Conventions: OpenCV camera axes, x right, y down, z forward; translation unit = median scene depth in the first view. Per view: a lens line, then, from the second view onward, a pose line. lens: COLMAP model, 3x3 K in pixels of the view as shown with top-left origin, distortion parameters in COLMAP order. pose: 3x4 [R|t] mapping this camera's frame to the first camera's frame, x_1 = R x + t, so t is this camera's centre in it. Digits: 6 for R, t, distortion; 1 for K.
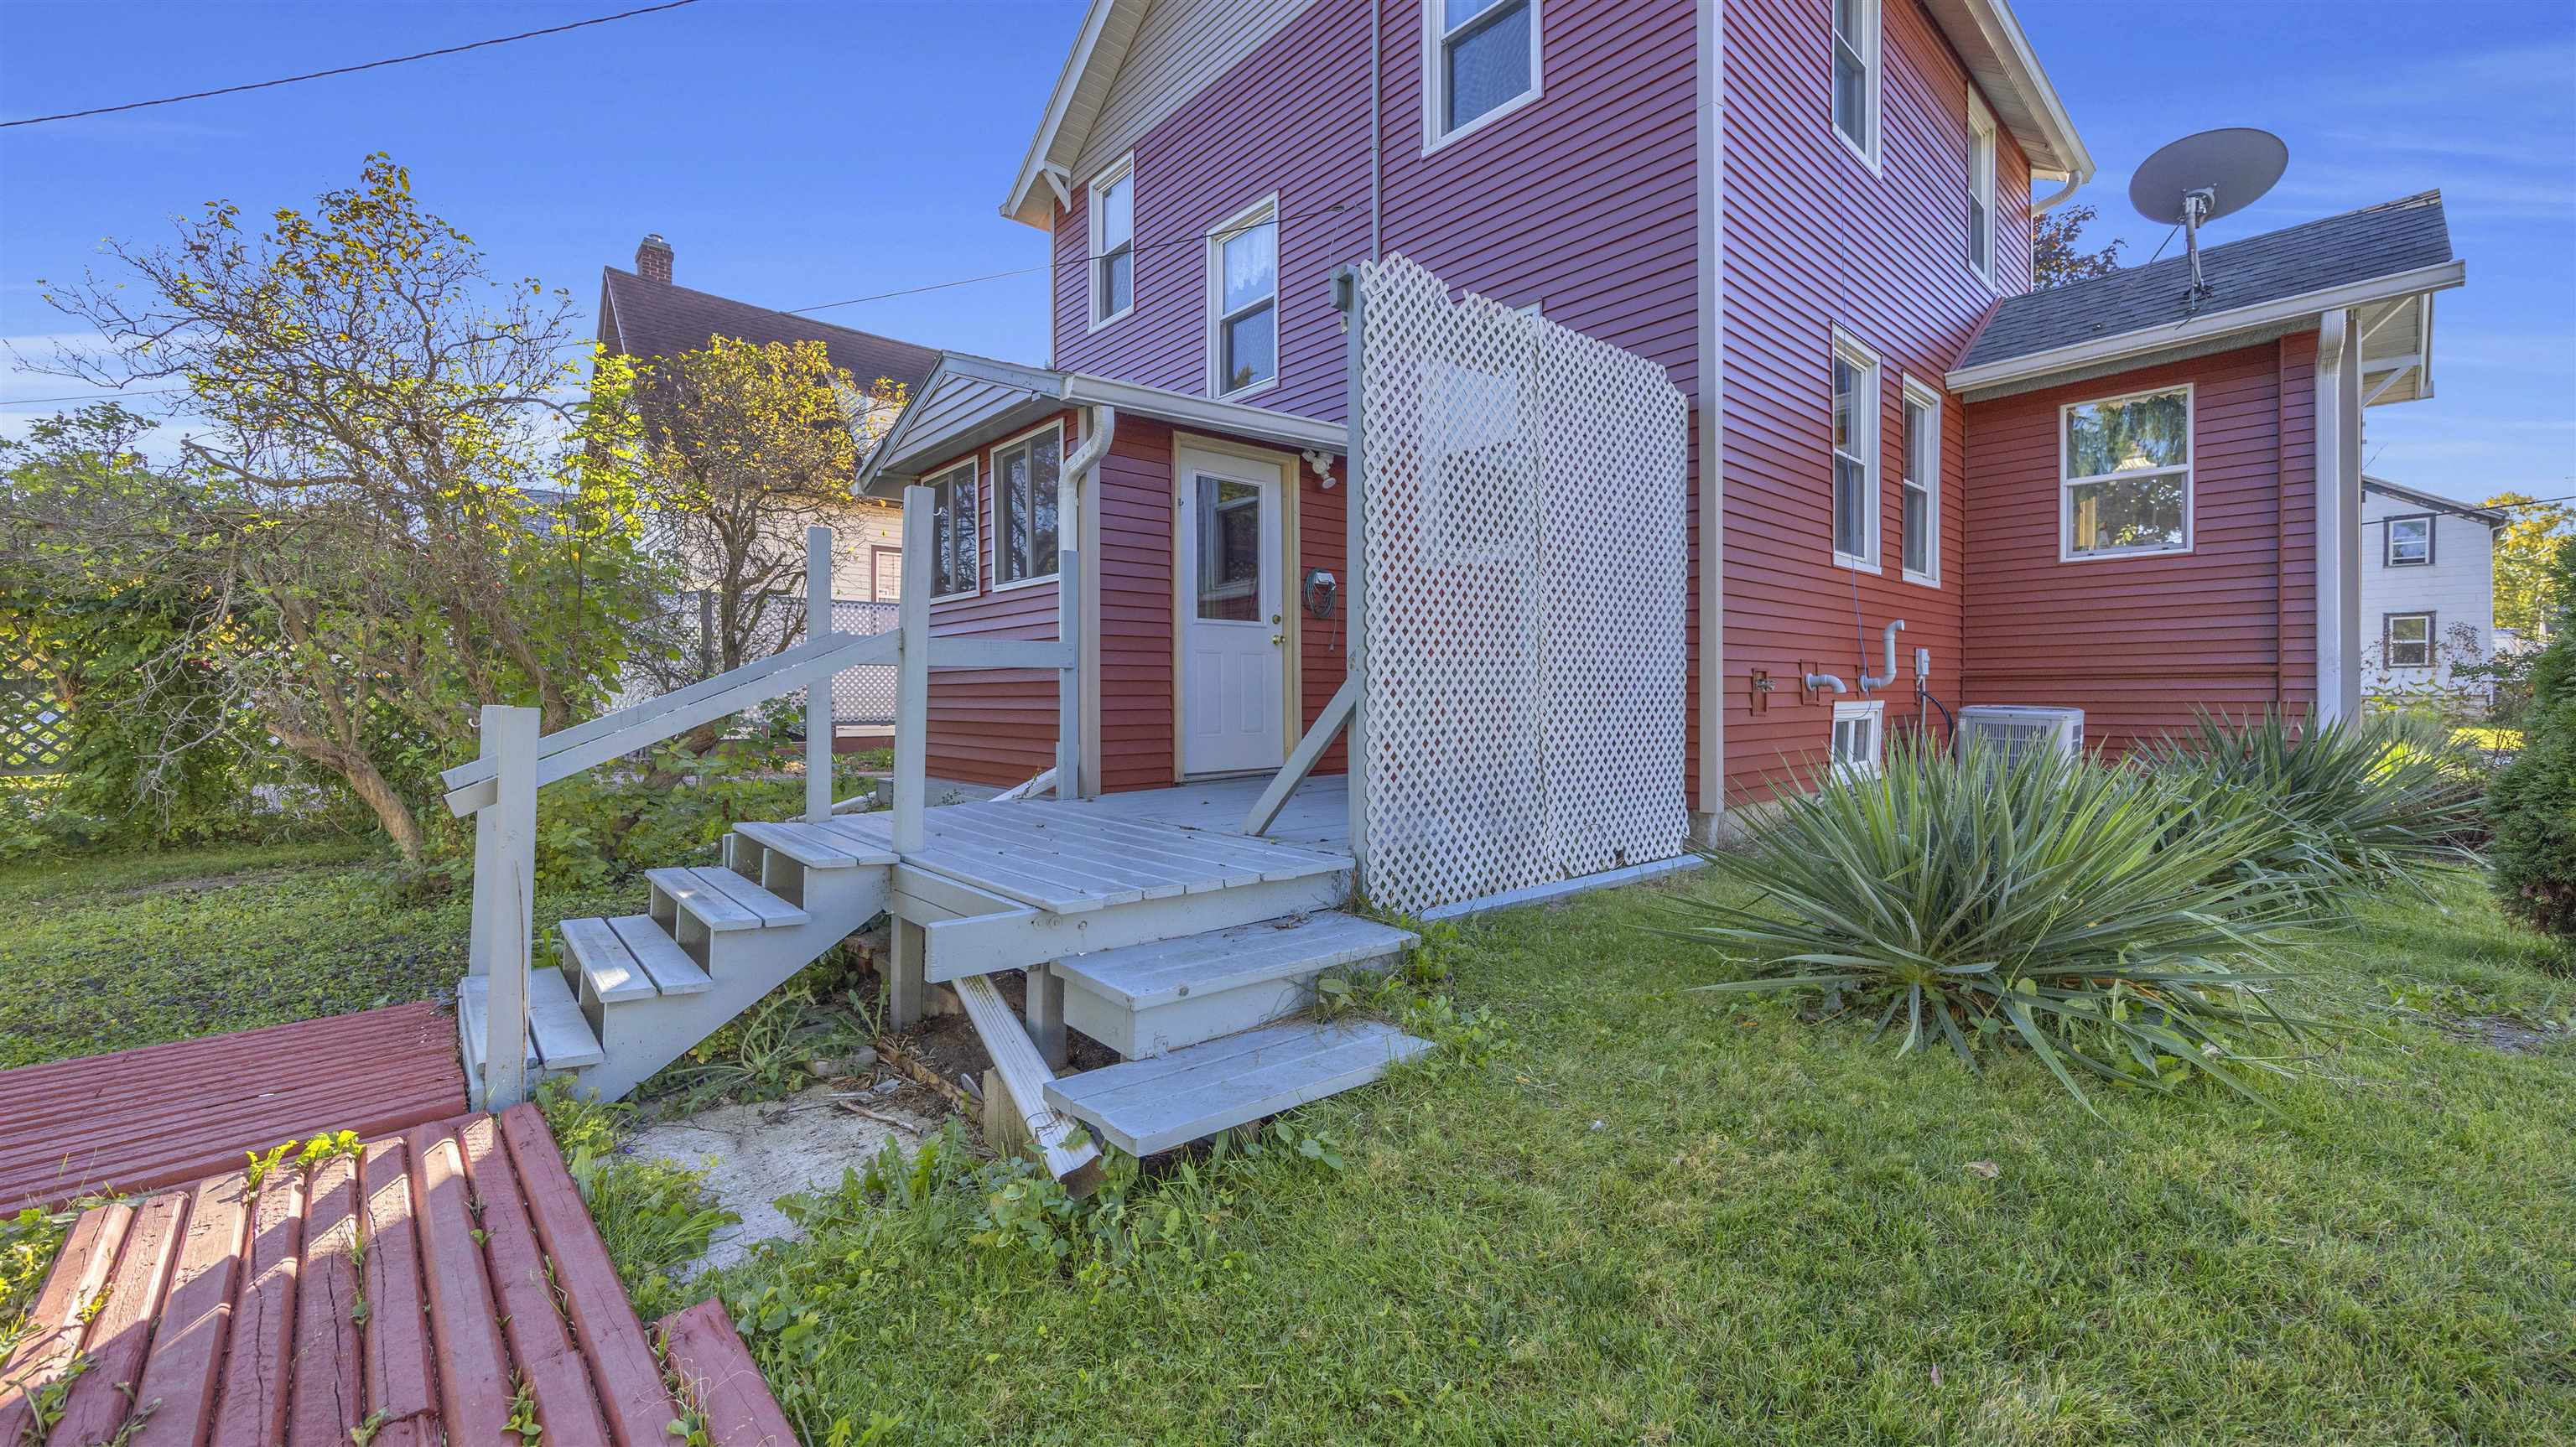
lens RADIAL K [[987.5, 0, 1281.0], [0, 987.5, 691.0], [0, 0, 1]] dist [-0.002555, -0.000007]
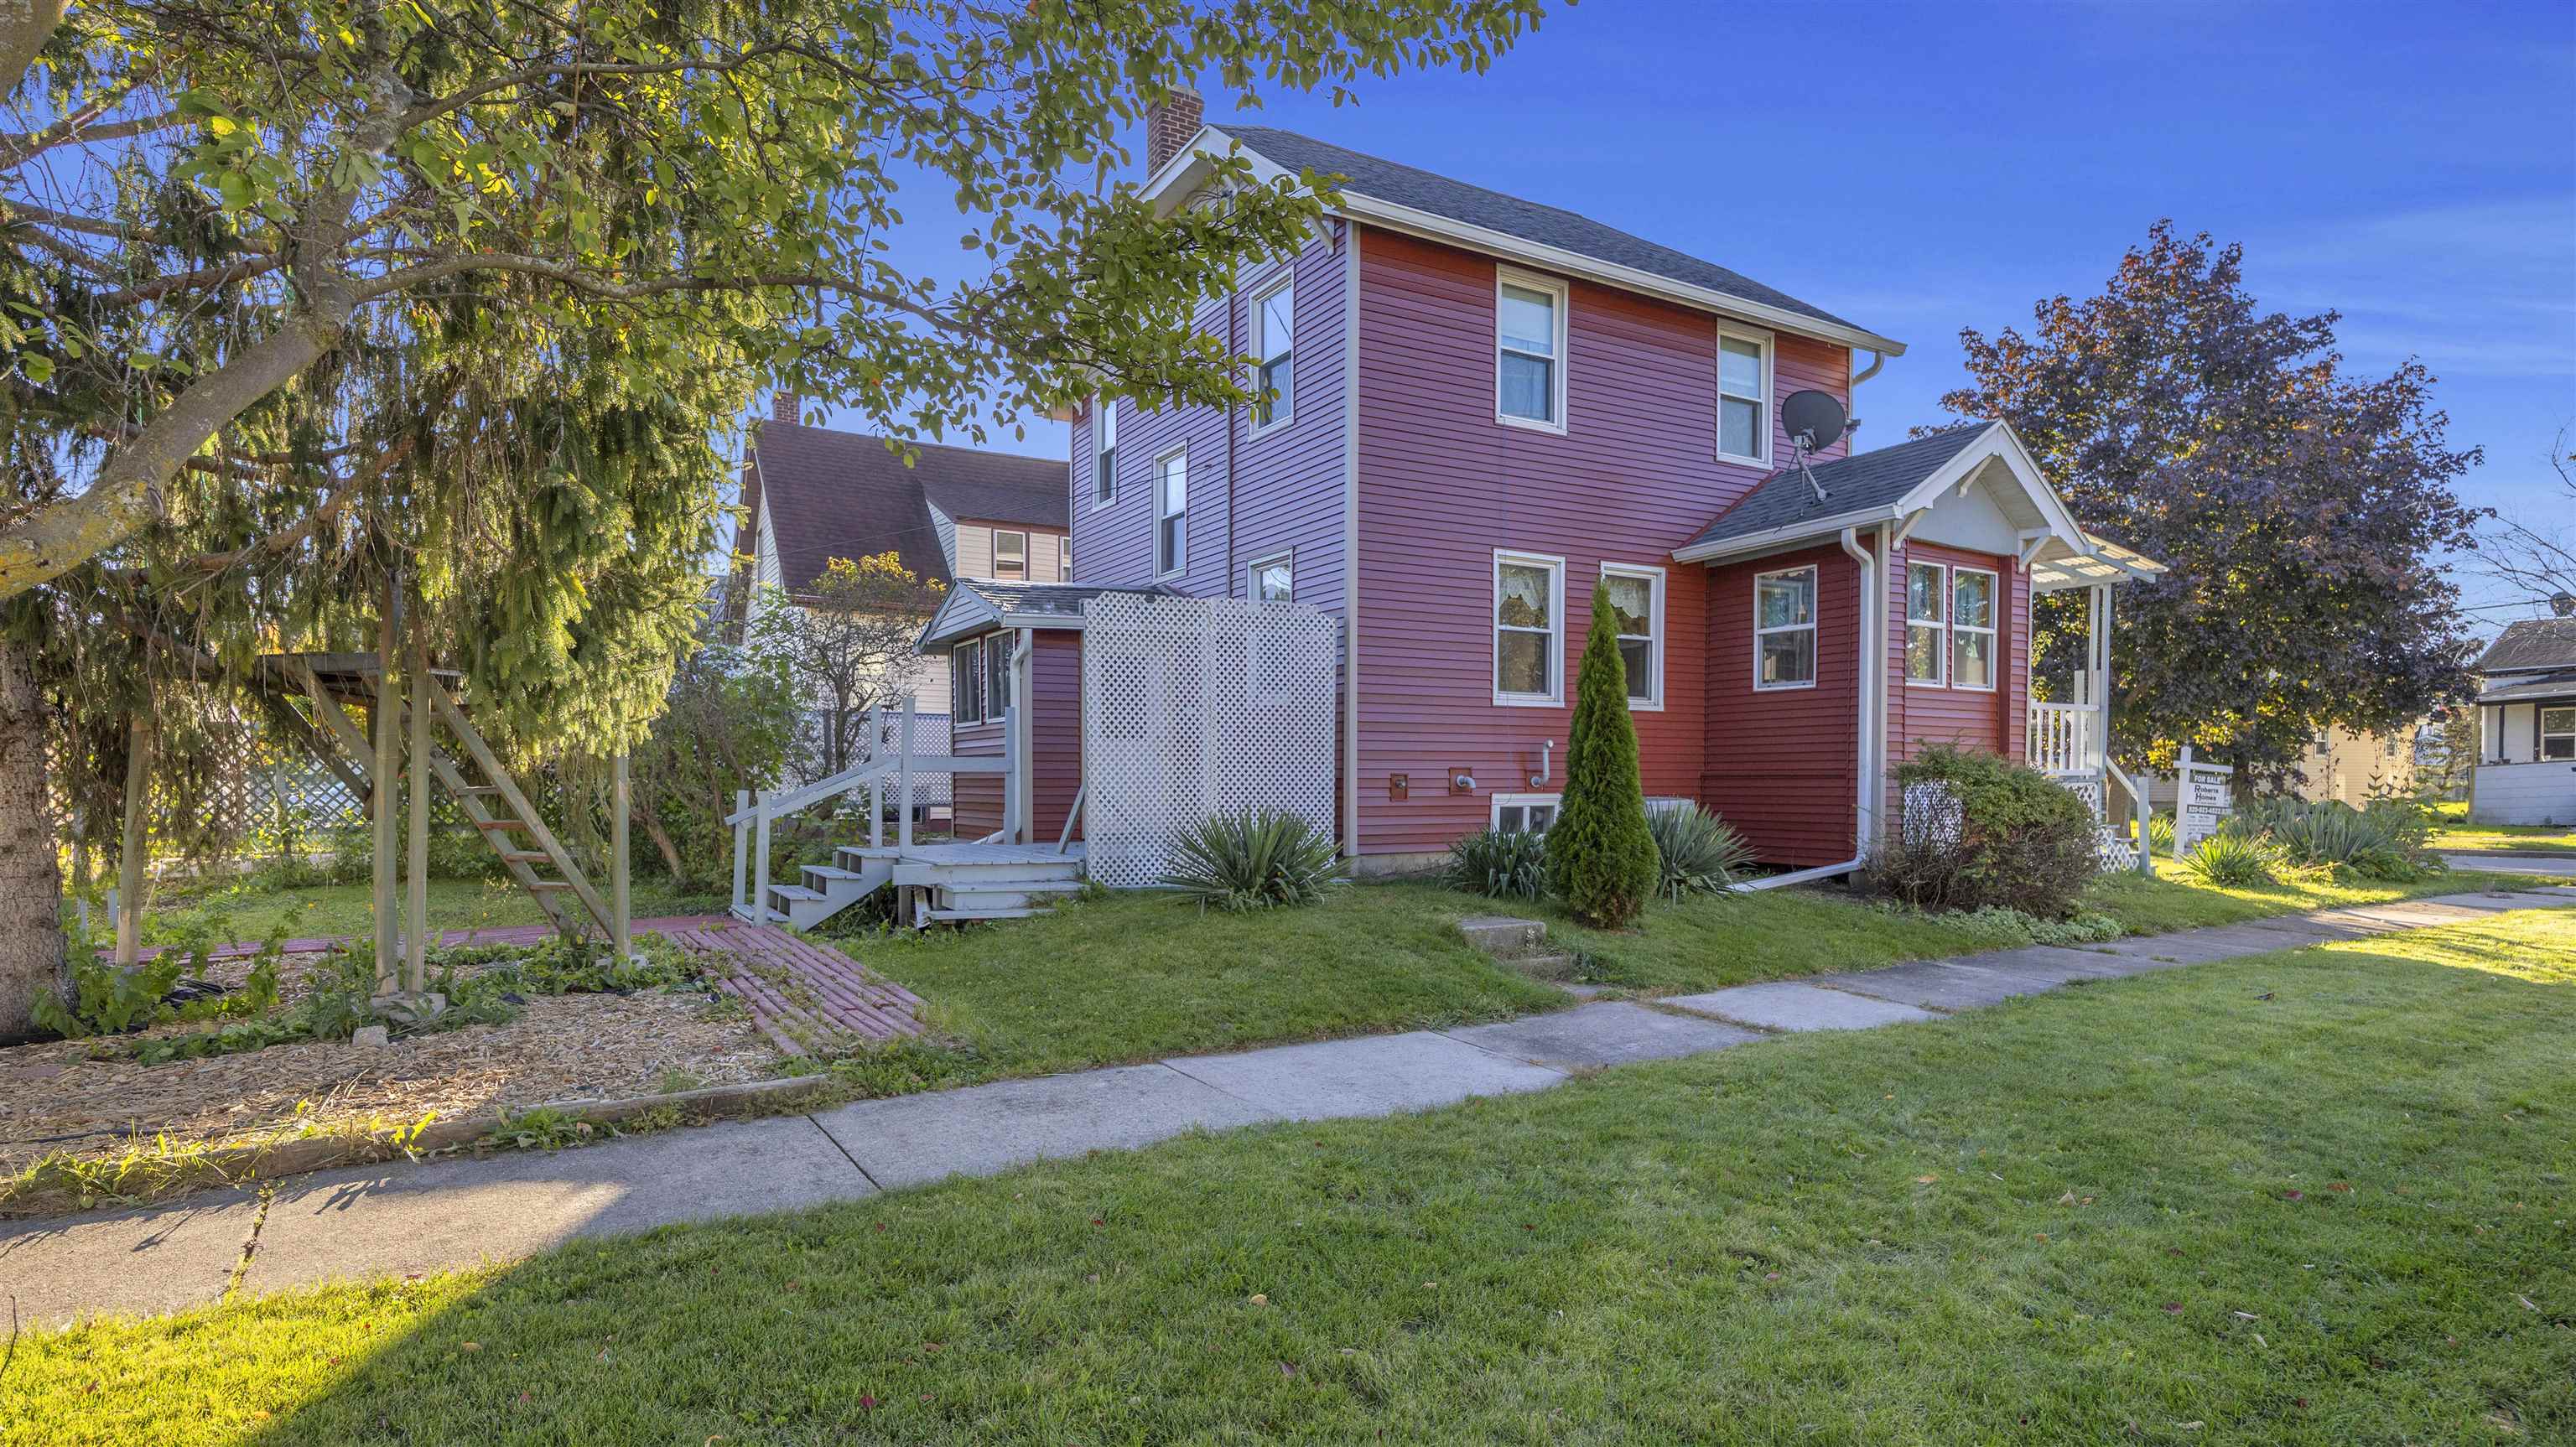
lens RADIAL K [[1282.3, 0, 1291.0], [0, 1282.3, 812.9], [0, 0, 1]] dist [-0.001222, 0.000009]
pose [[0.983249, 0.010379, -0.181970, 0.570740], [-0.005583, 0.999624, 0.026849, -0.010525], [0.182180, -0.025383, 0.982938, -0.965109]]
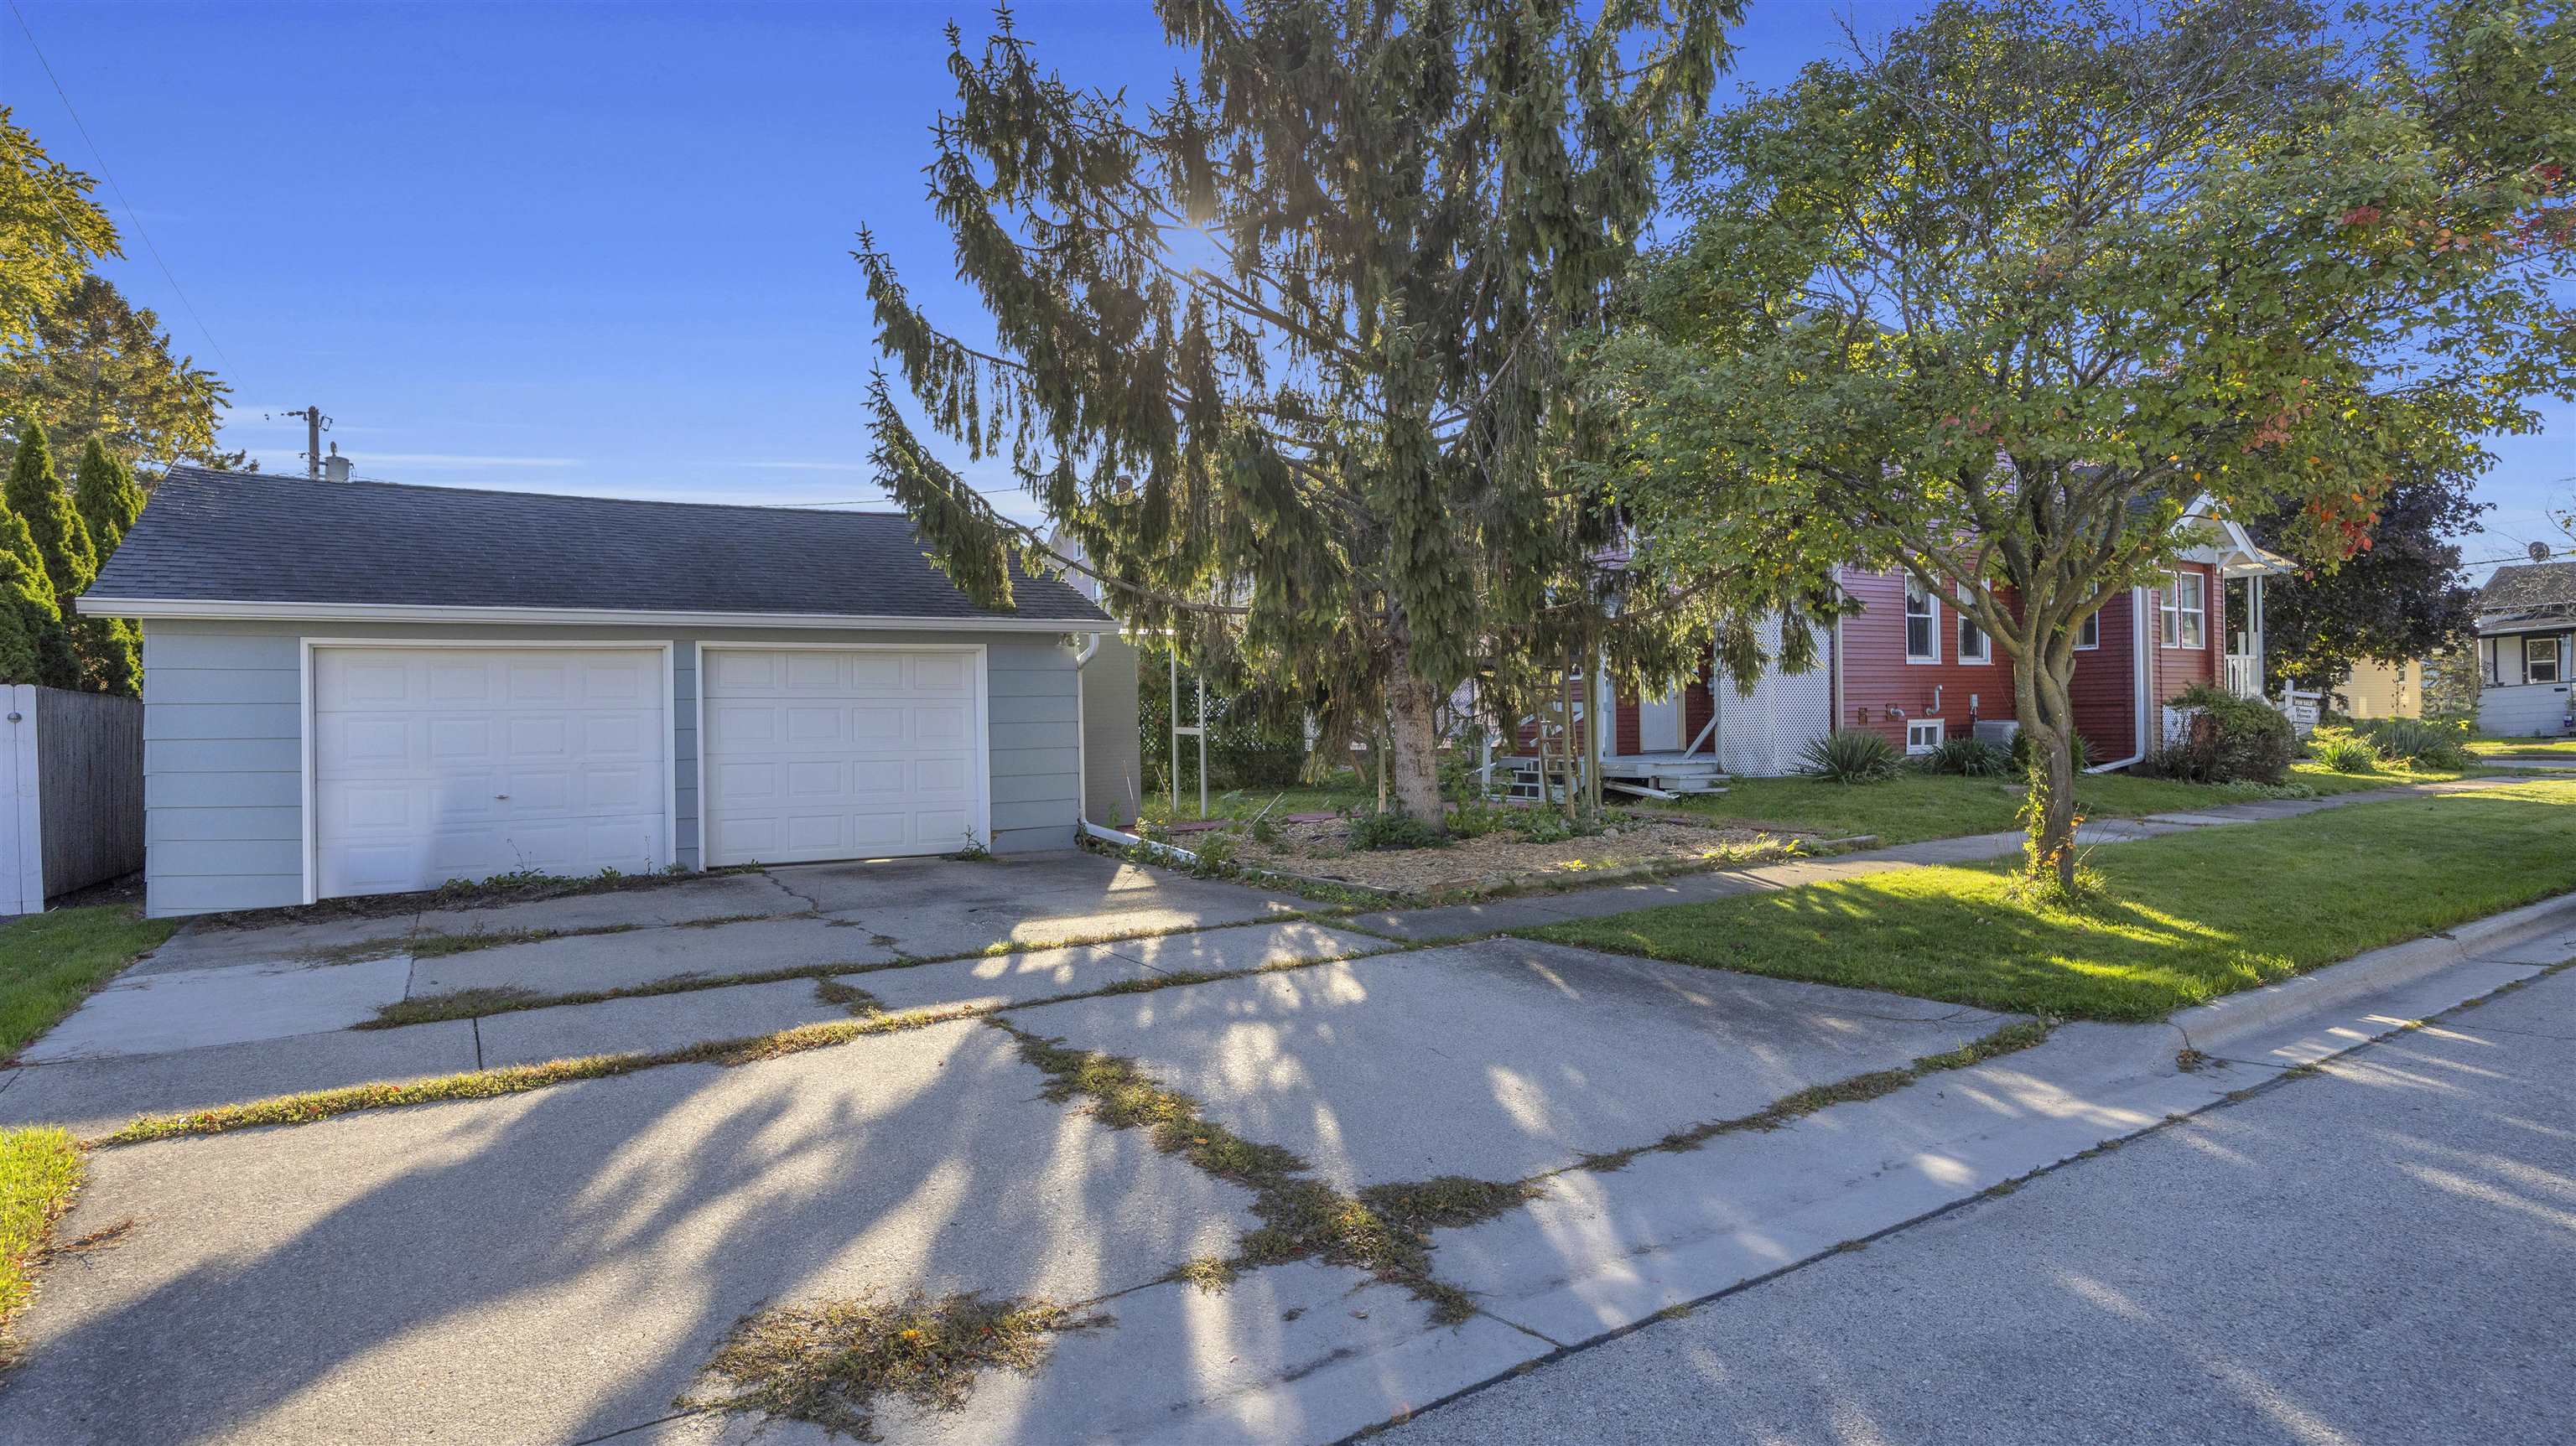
lens RADIAL K [[1321.2, 0, 1290.0], [0, 1321.2, 718.4], [0, 0, 1]] dist [-0.000899, -0.000333]
pose [[0.987365, -0.012482, -0.157970, -0.407058], [0.012447, 0.999922, -0.001214, -0.006952], [0.157973, -0.000768, 0.987443, -2.330937]]
